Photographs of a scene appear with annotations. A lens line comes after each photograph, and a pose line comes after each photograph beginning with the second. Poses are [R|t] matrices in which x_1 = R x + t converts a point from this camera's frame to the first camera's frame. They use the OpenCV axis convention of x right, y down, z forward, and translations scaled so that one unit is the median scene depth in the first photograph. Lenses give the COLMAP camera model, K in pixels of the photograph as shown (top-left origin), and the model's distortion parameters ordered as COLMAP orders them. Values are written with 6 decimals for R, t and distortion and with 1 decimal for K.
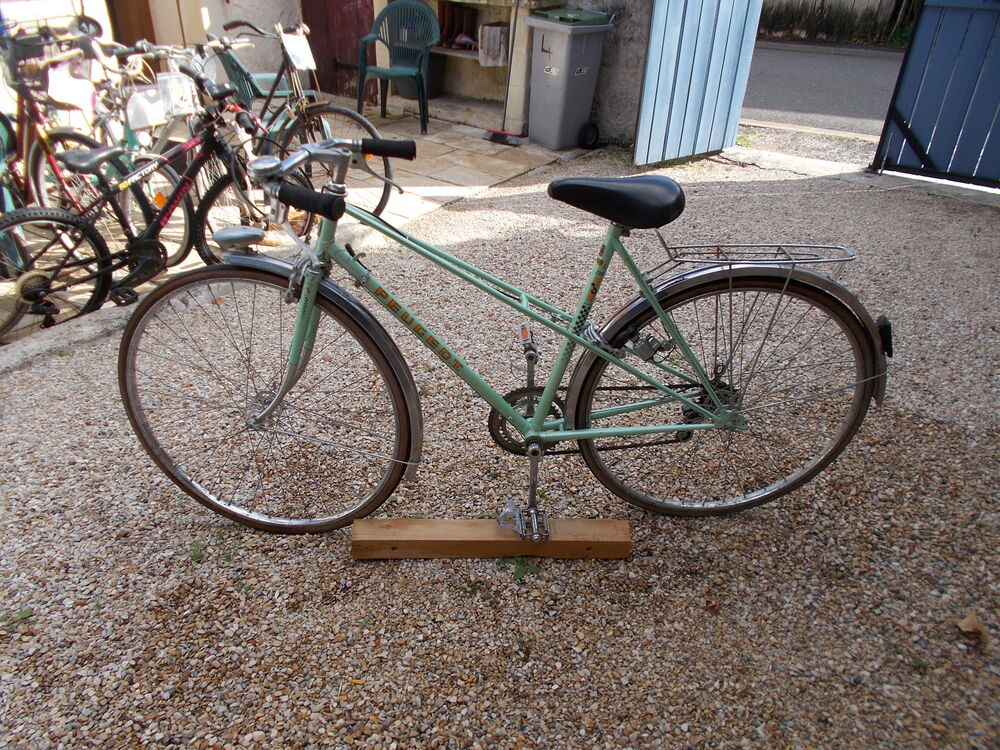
lens RADIAL K [[779.3, 0, 511.2], [0, 779.3, 372.8], [0, 0, 1]] dist [-0.000325, -0.004206]
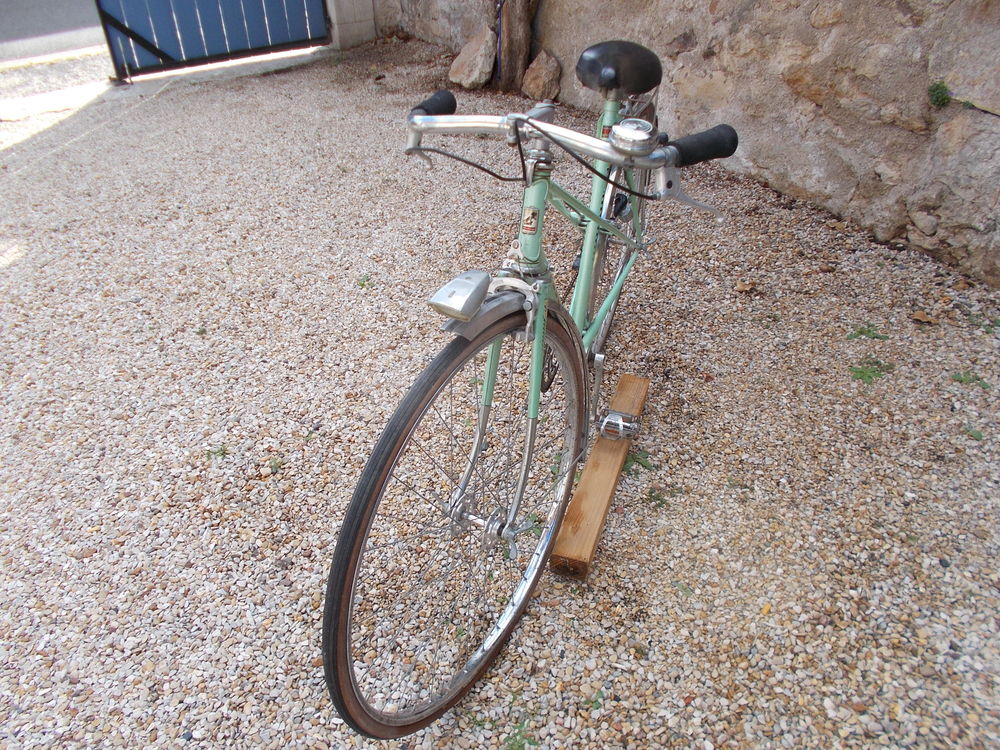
lens RADIAL K [[791.4, 0, 484.8], [0, 791.4, 370.0], [0, 0, 1]] dist [0.033267, -0.040621]
pose [[0.382656, -0.564714, 0.731213, -0.270723], [0.496546, 0.793131, 0.352683, -0.110631], [-0.779113, 0.228124, 0.583903, 0.191625]]
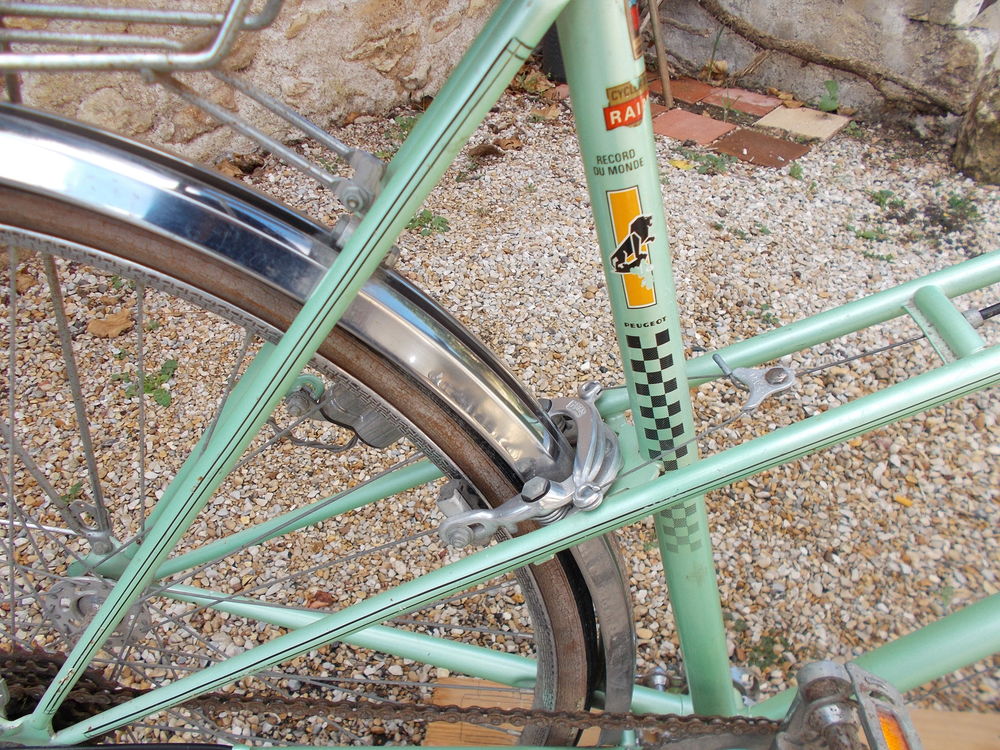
lens RADIAL K [[770.8, 0, 490.2], [0, 770.8, 369.8], [0, 0, 1]] dist [0.007515, -0.003960]
pose [[-0.994307, -0.089562, 0.057731, 0.039058], [0.021947, 0.358043, 0.933447, -0.089993], [-0.104271, 0.929400, -0.354039, 0.357535]]
